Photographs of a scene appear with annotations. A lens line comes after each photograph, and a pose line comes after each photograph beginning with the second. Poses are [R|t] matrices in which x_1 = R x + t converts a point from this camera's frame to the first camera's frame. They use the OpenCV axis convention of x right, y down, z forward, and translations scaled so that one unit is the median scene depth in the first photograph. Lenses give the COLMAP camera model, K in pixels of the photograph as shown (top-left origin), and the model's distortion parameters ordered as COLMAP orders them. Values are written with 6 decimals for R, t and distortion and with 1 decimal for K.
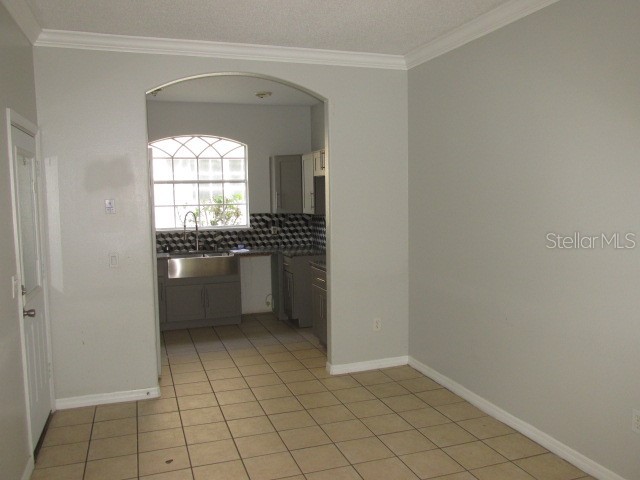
lens RADIAL K [[533.7, 0, 319.9], [0, 533.7, 240.6], [0, 0, 1]] dist [-0.026046, 0.008468]
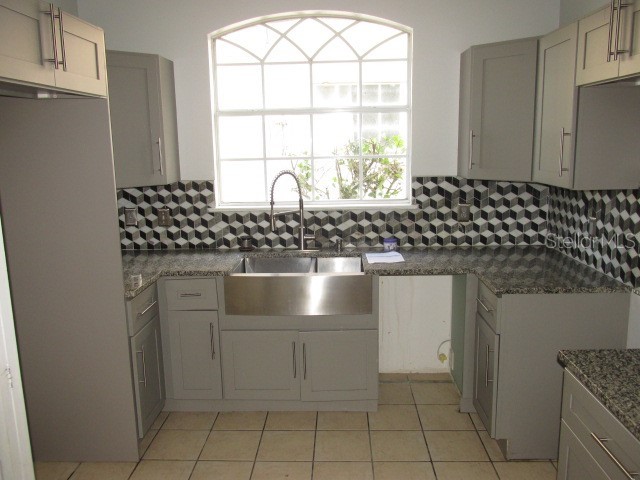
lens RADIAL K [[533.7, 0, 317.9], [0, 533.7, 239.3], [0, 0, 1]] dist [-0.026046, 0.008468]
pose [[0.931628, 0.064794, -0.357589, -0.035387], [-0.027937, 0.993835, 0.107296, -0.043202], [0.362337, -0.089970, 0.927695, 0.515314]]
